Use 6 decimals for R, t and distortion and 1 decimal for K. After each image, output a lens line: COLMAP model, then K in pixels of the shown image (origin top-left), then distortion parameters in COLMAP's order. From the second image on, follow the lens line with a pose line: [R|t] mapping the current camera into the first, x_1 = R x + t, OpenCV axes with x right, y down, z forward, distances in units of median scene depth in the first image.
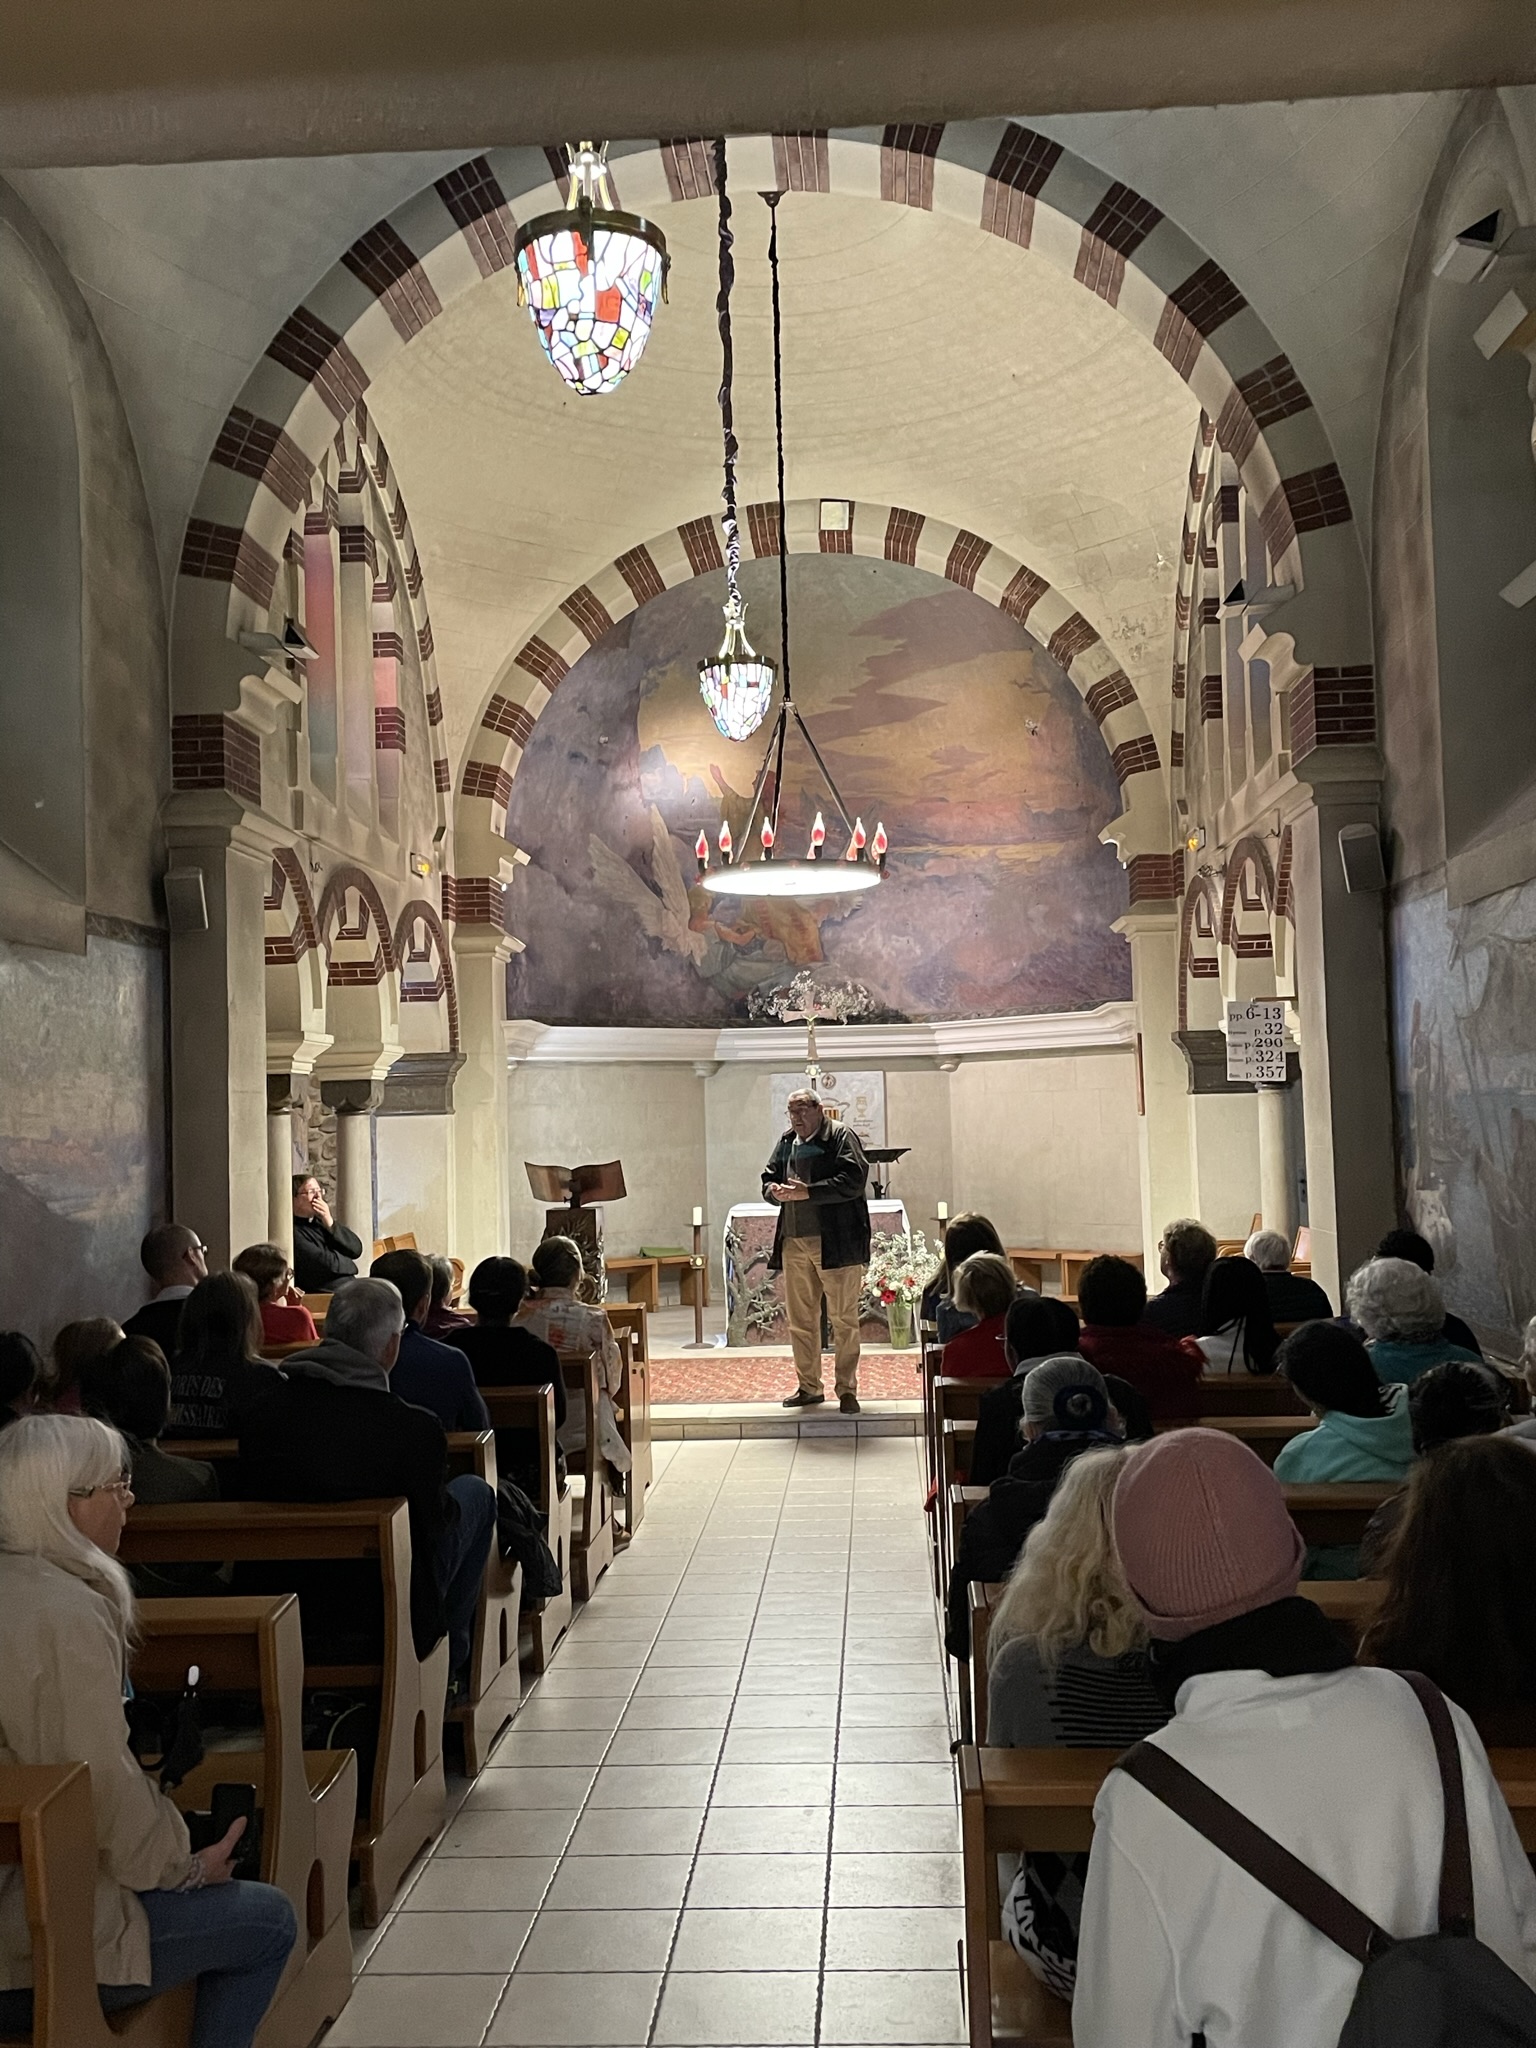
lens RADIAL K [[1913.6, 0, 765.4], [0, 1913.6, 1030.2], [0, 0, 1]] dist [0.005456, 0.000000]
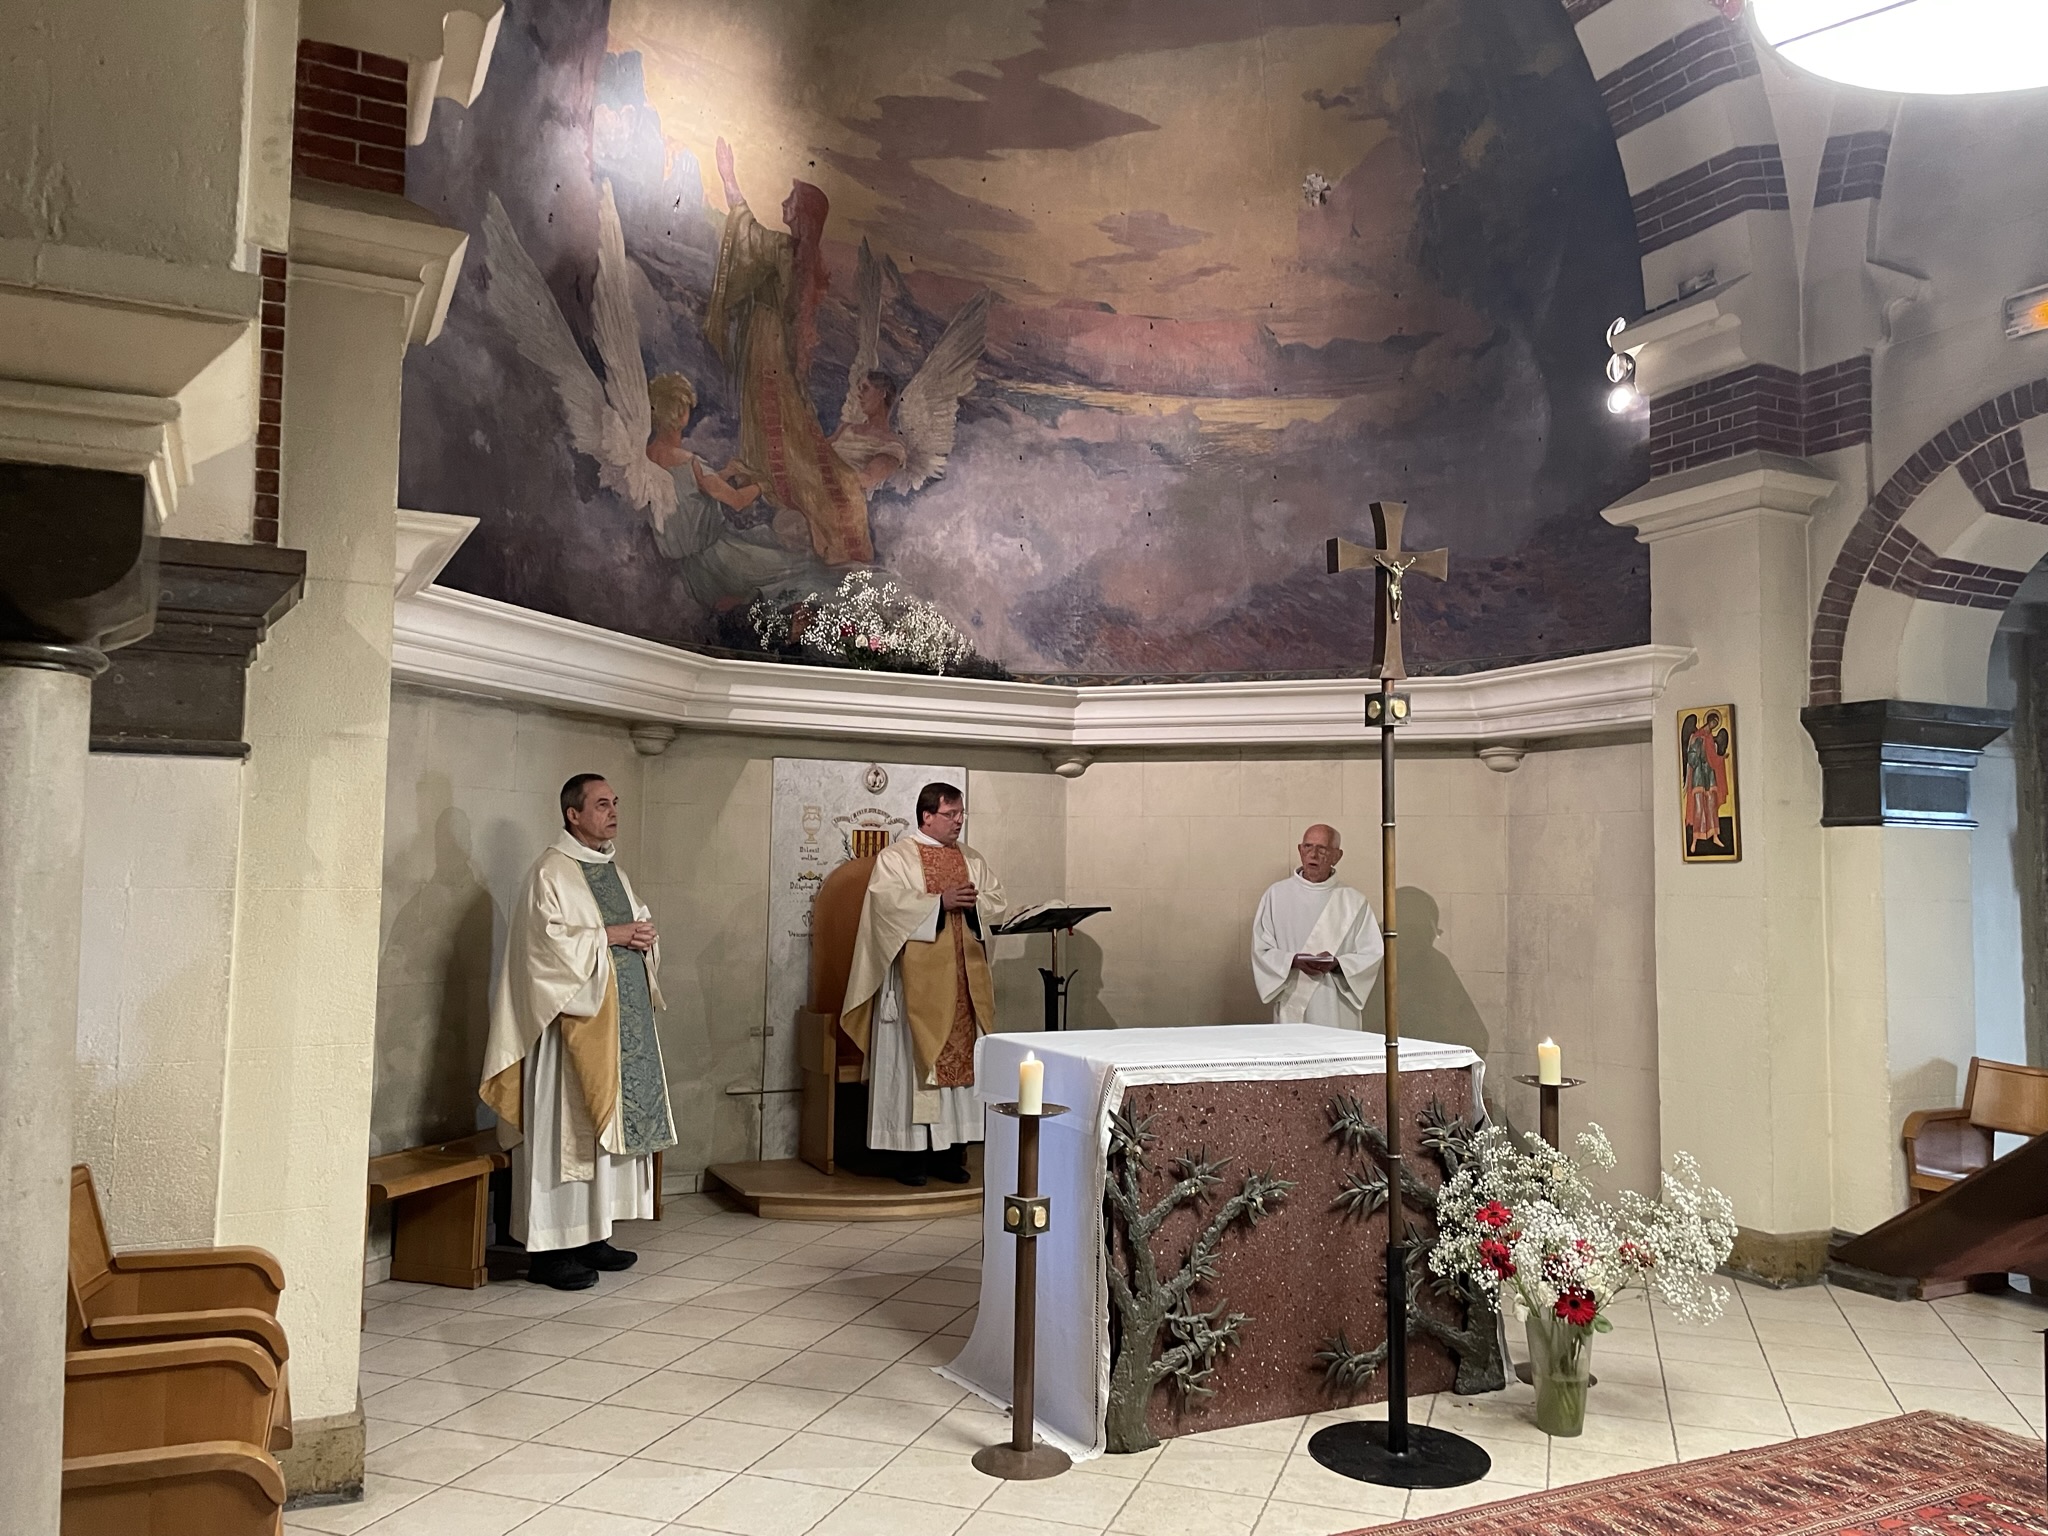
lens RADIAL K [[1521.7, 0, 1034.2], [0, 1521.7, 802.0], [0, 0, 1]] dist [0.023849, -0.018602]
pose [[0.869781, 0.062529, 0.489461, -0.143581], [-0.060718, 0.997963, -0.019594, 0.039687], [-0.489689, -0.012677, 0.871805, 0.605553]]
